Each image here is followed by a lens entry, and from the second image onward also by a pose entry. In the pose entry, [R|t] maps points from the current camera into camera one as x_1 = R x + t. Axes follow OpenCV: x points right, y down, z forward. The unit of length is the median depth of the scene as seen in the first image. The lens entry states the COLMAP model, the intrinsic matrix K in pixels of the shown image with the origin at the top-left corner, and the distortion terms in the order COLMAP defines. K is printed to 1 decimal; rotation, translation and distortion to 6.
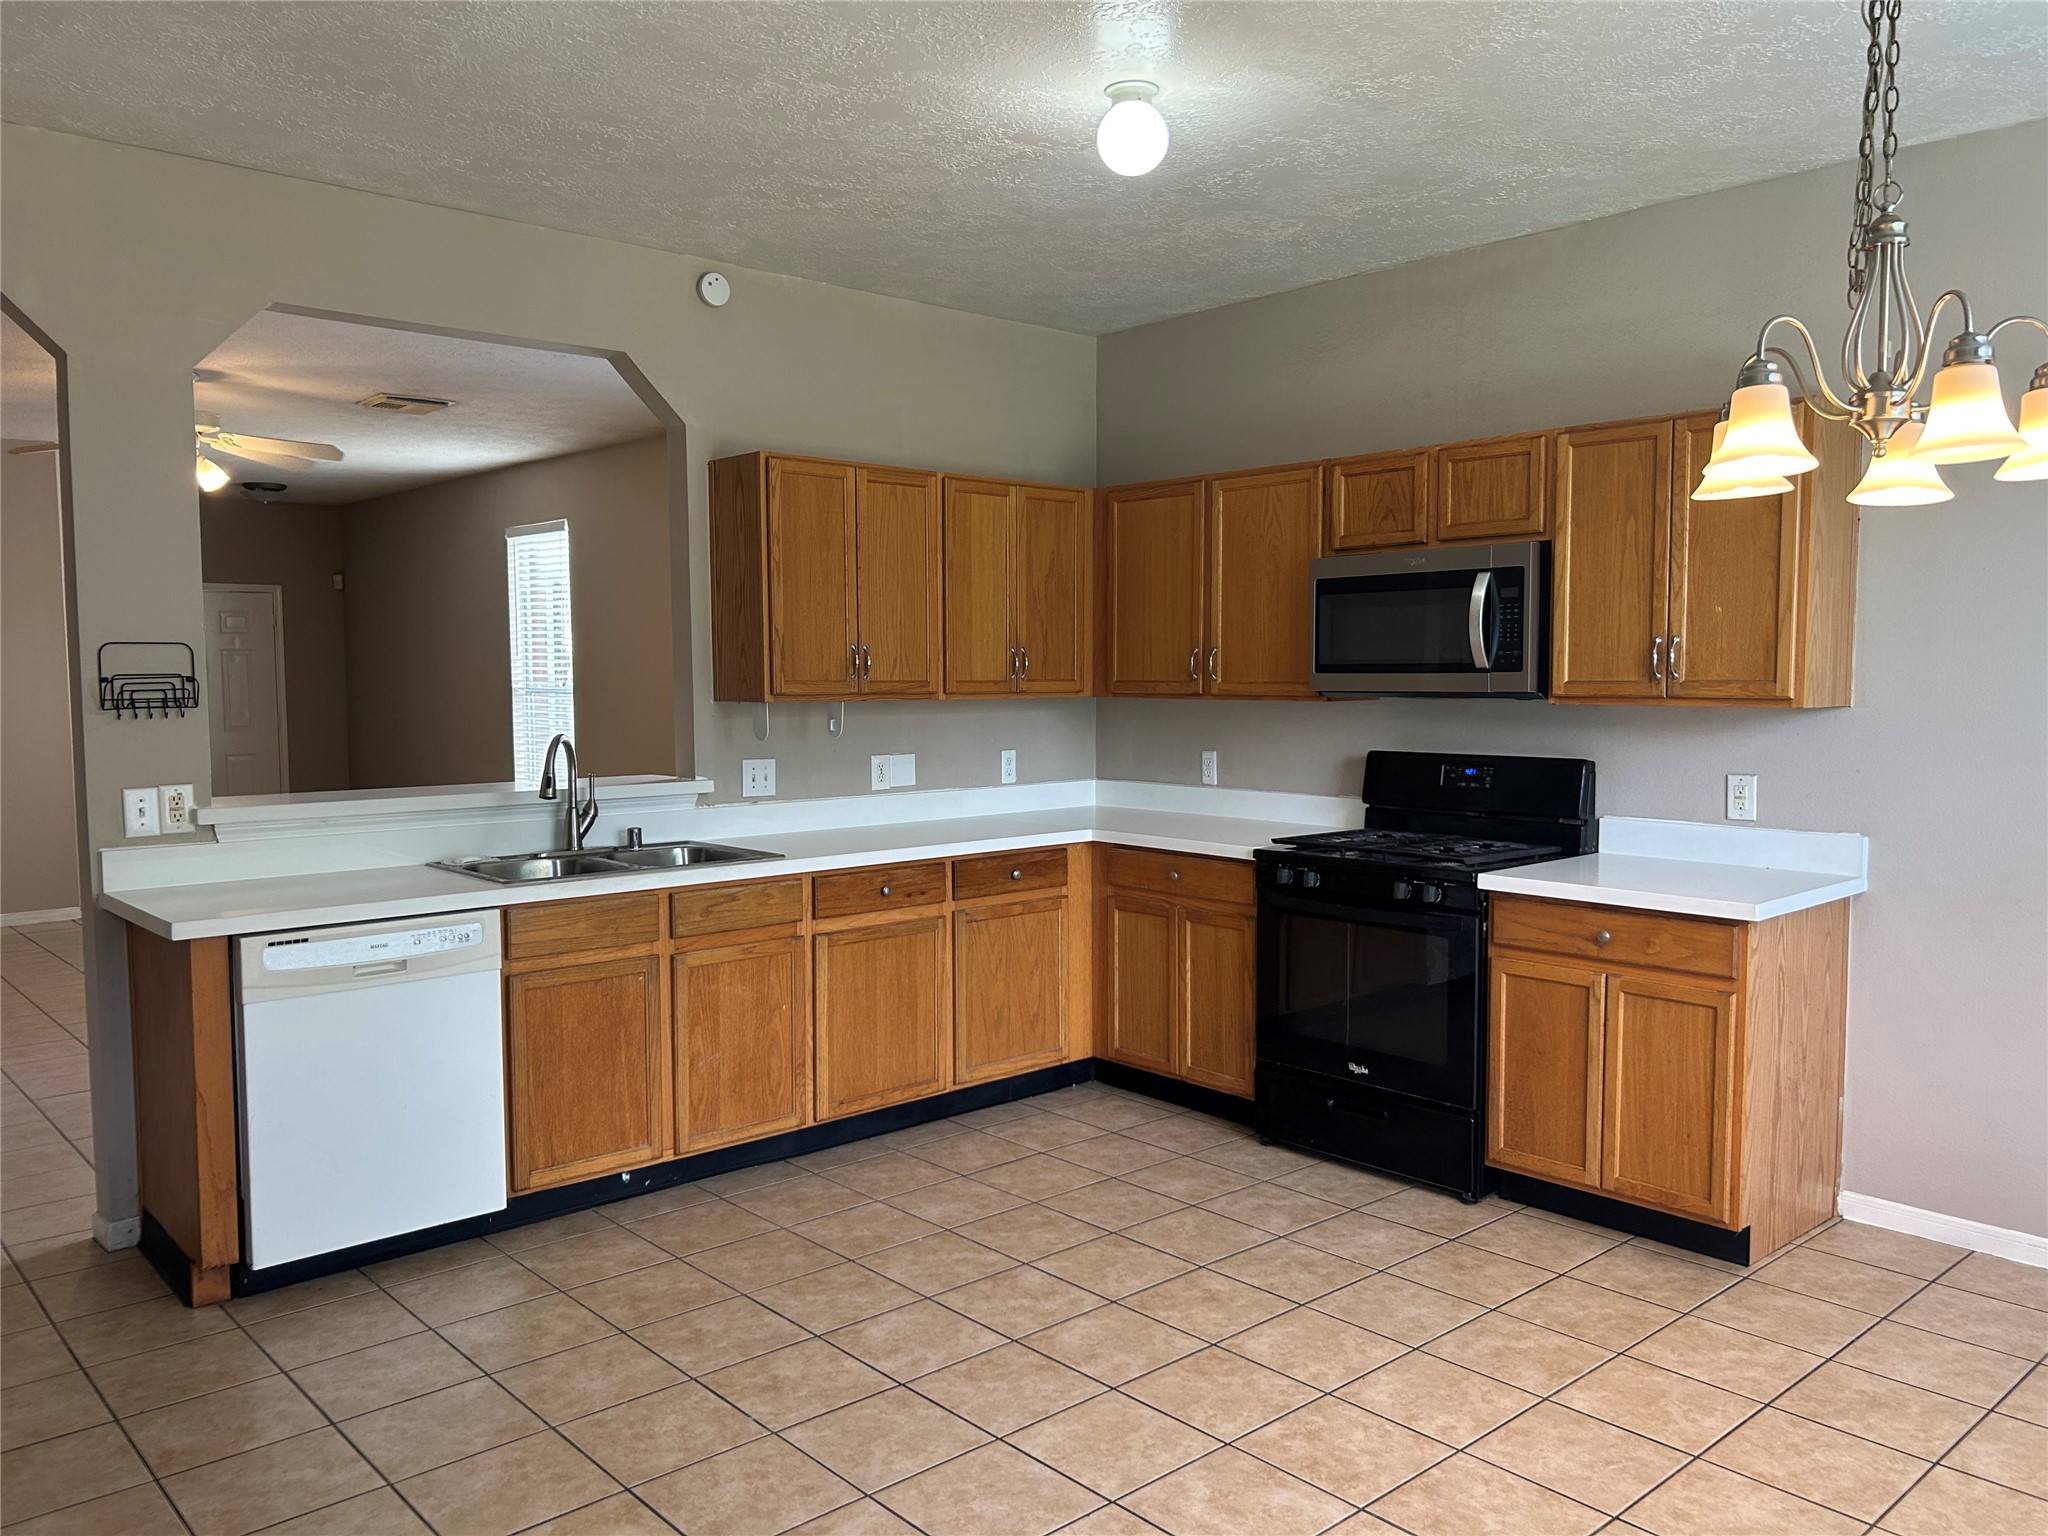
lens RADIAL K [[1546.9, 0, 1031.3], [0, 1546.9, 773.0], [0, 0, 1]] dist [0.031431, -0.035861]
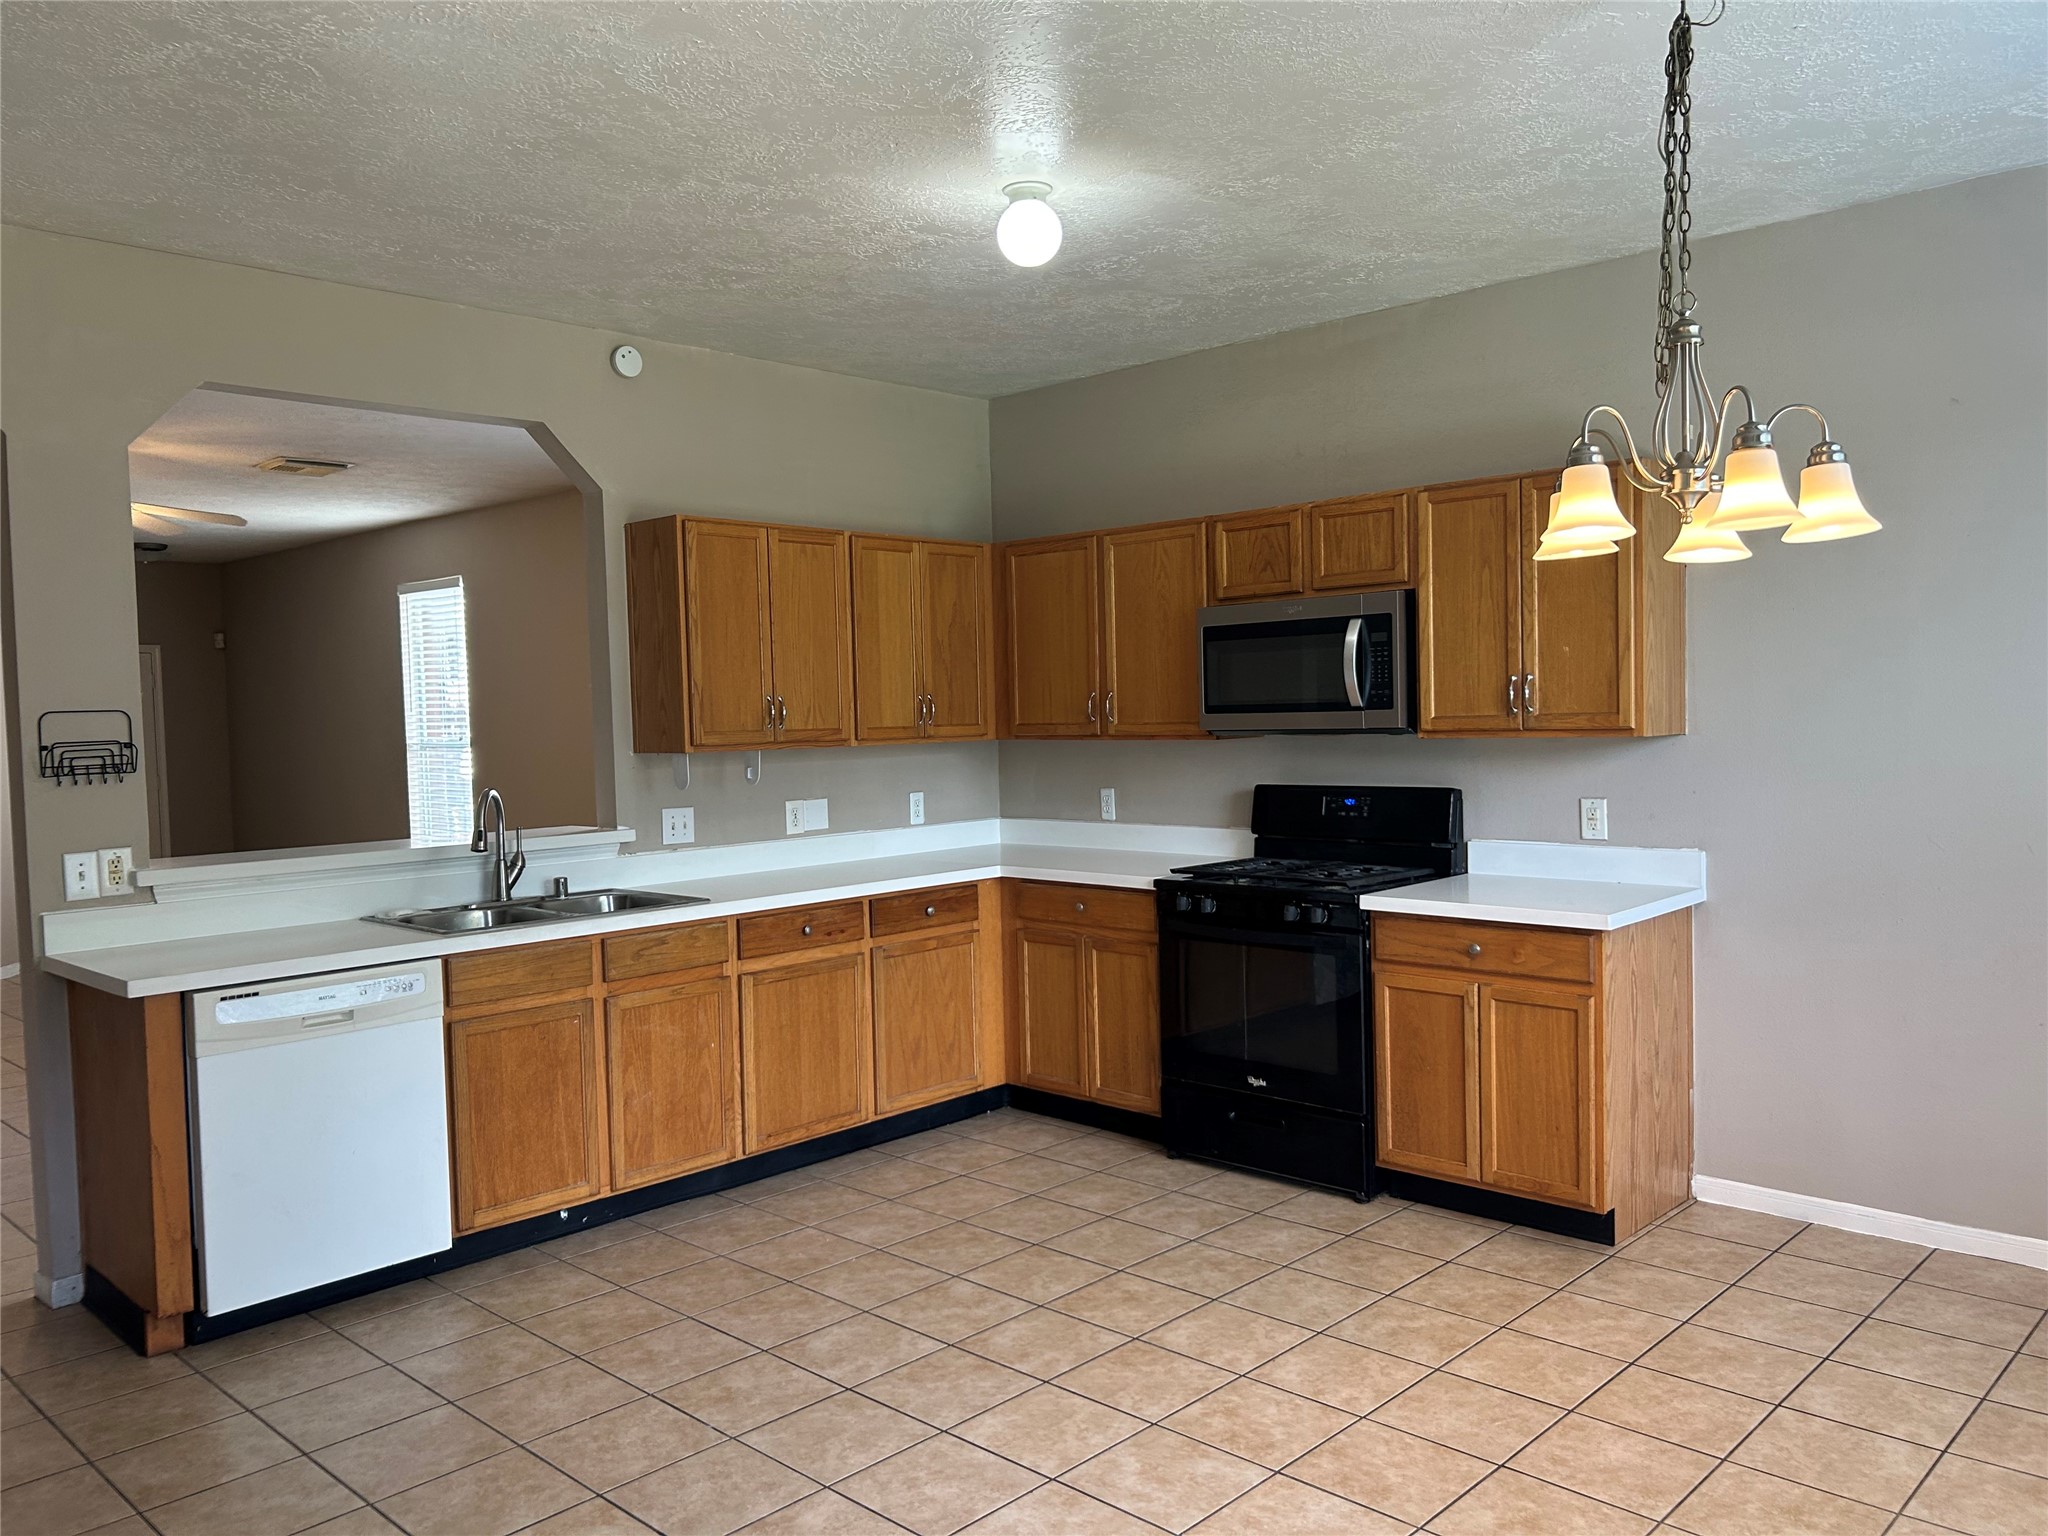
lens RADIAL K [[1546.9, 0, 1028.5], [0, 1546.9, 763.9], [0, 0, 1]] dist [0.031431, -0.035861]
pose [[0.996952, -0.024619, 0.074035, -0.023158], [0.026969, 0.999158, -0.030906, -0.000011], [-0.073211, 0.032809, 0.996777, -0.072097]]
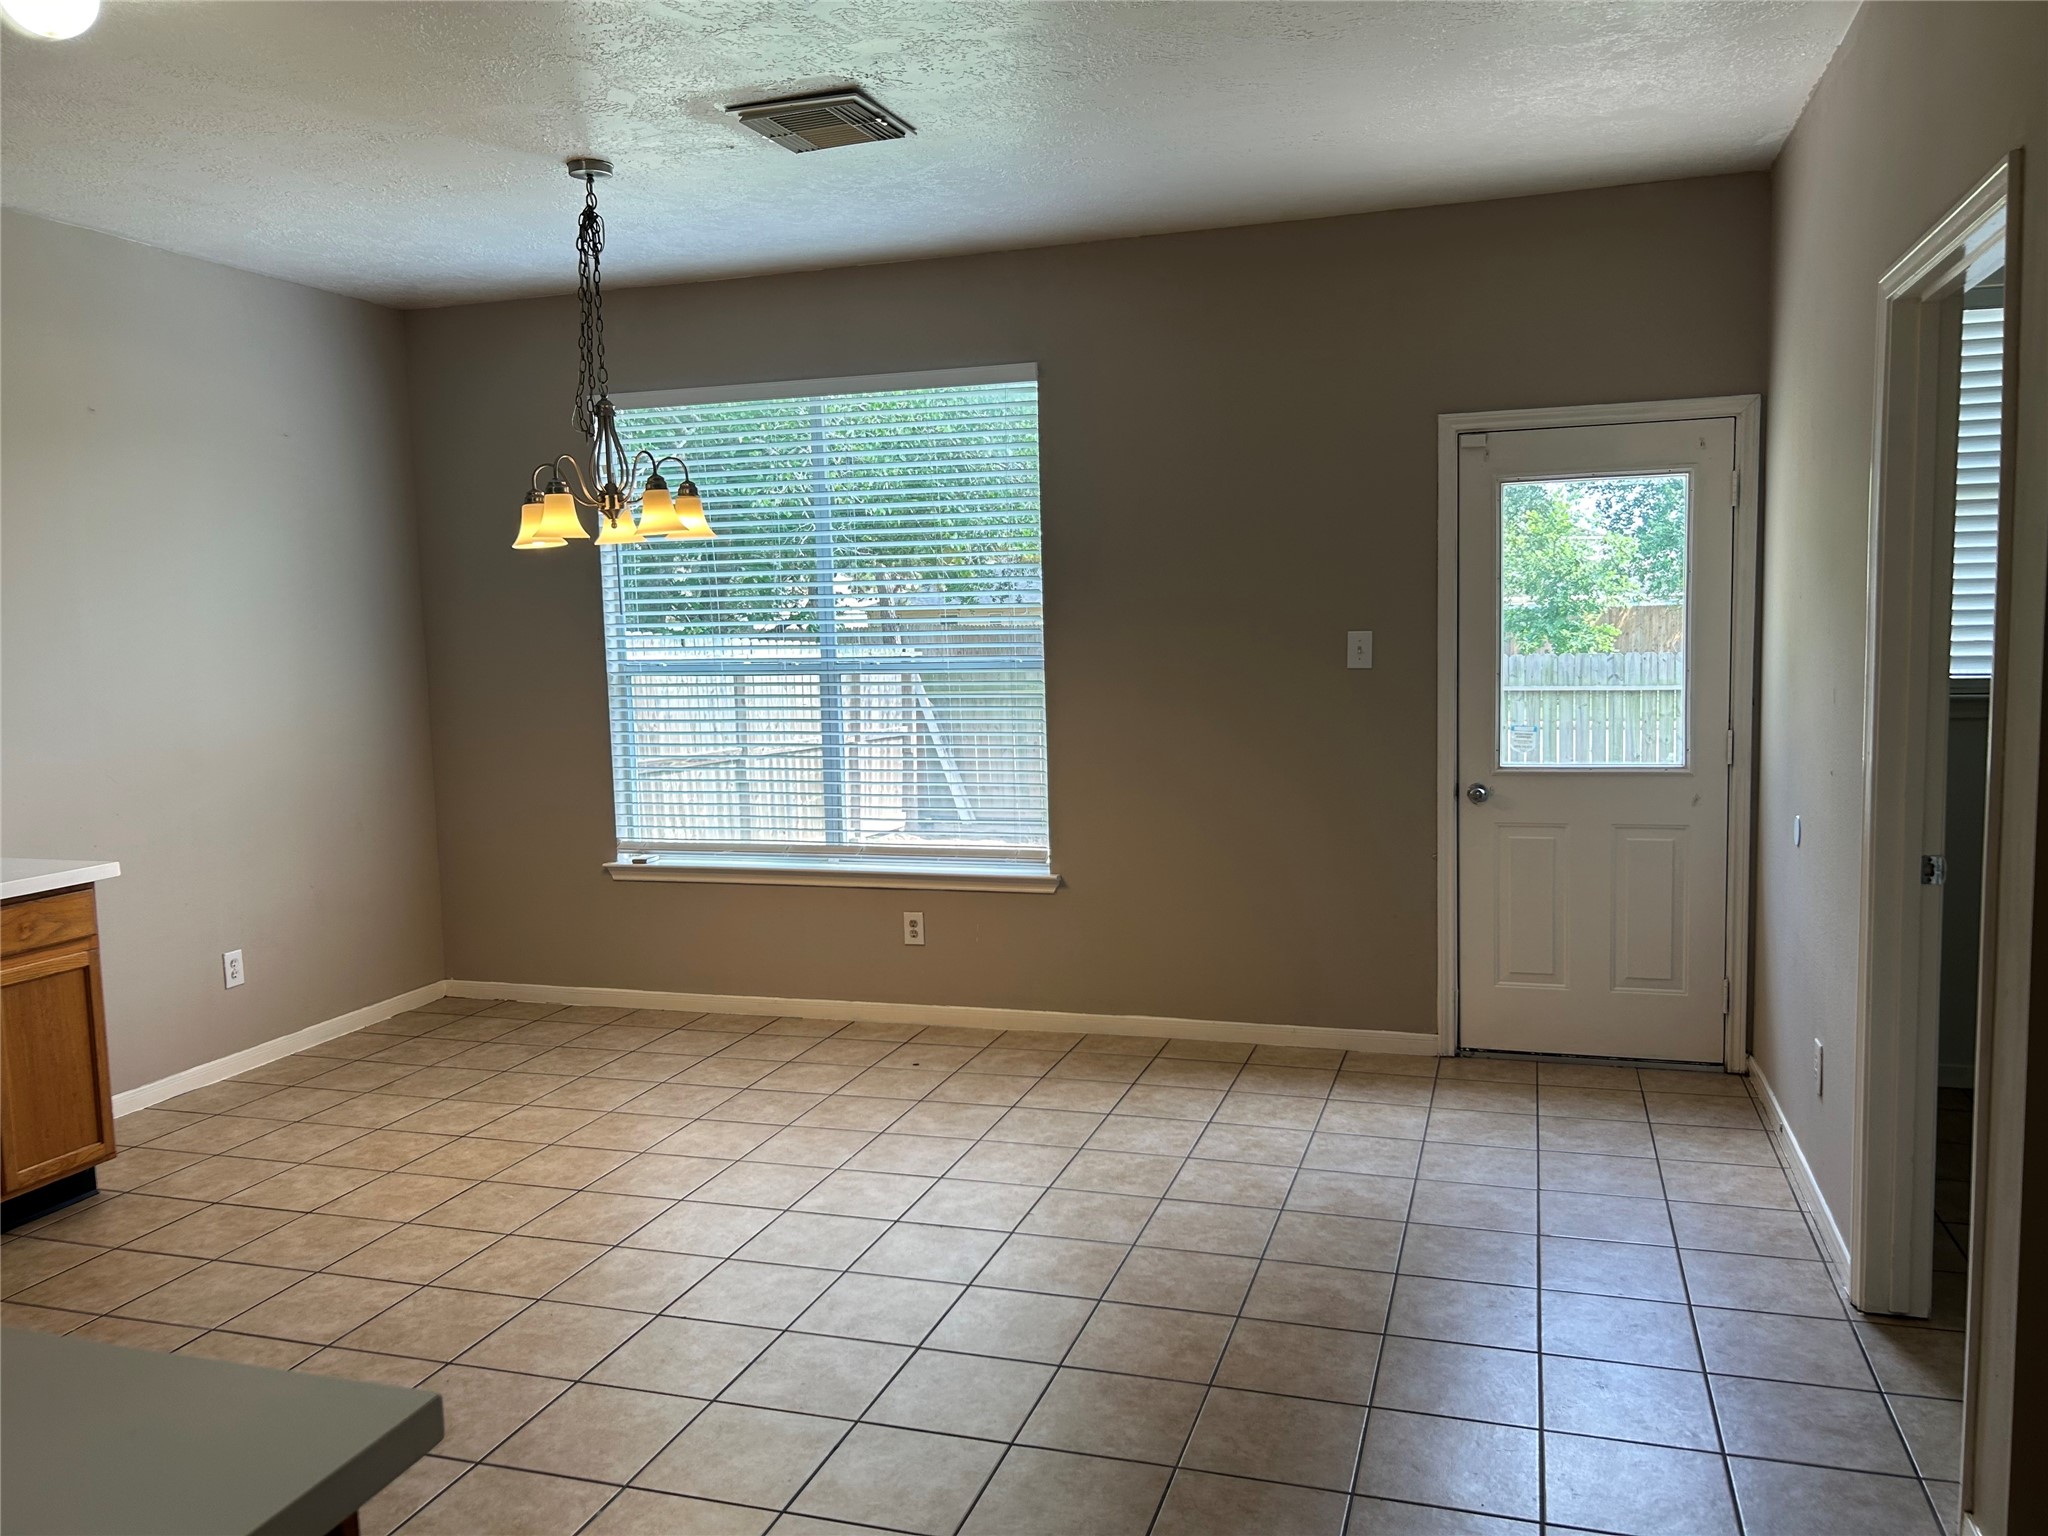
lens RADIAL K [[1546.9, 0, 1034.2], [0, 1546.9, 768.7], [0, 0, 1]] dist [0.031431, -0.035861]
pose [[-0.492770, -0.072081, 0.867169, -0.791898], [0.091815, 0.986693, 0.134190, -0.069020], [-0.865302, 0.145744, -0.479595, 0.884484]]
